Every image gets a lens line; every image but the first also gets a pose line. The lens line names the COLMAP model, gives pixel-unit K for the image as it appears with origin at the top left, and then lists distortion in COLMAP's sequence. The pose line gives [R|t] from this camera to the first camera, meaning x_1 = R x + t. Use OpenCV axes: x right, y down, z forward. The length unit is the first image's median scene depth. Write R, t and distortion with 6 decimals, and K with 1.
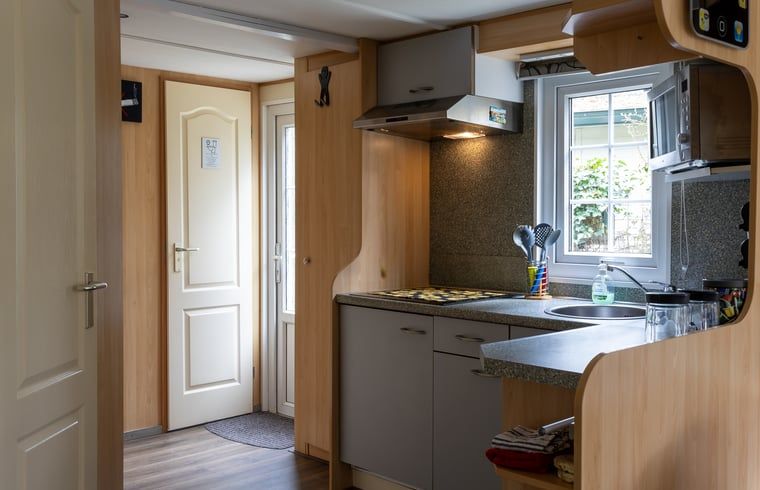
lens RADIAL K [[775.1, 0, 409.0], [0, 775.1, 244.3], [0, 0, 1]] dist [0.017860, 0.007002]
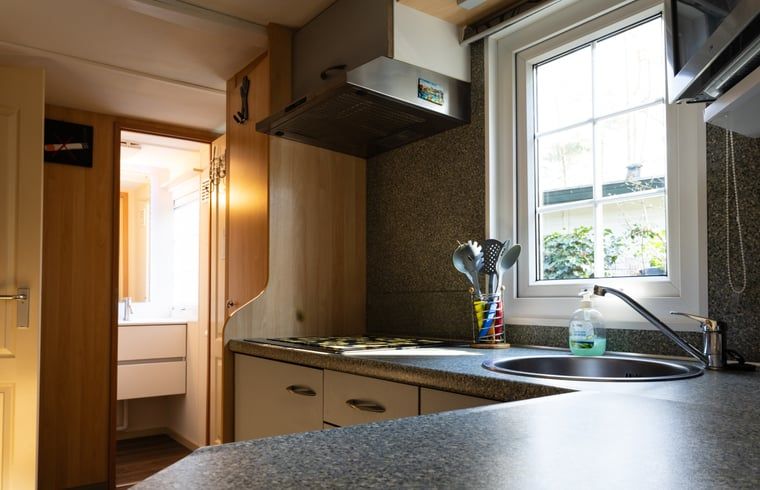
lens RADIAL K [[540.8, 0, 364.3], [0, 540.8, 290.6], [0, 0, 1]] dist [0.002799, 0.002687]
pose [[0.988322, -0.002049, -0.152369, 0.129213], [-0.006719, 0.998351, -0.057007, 0.047357], [0.152235, 0.057365, 0.986678, 0.502092]]
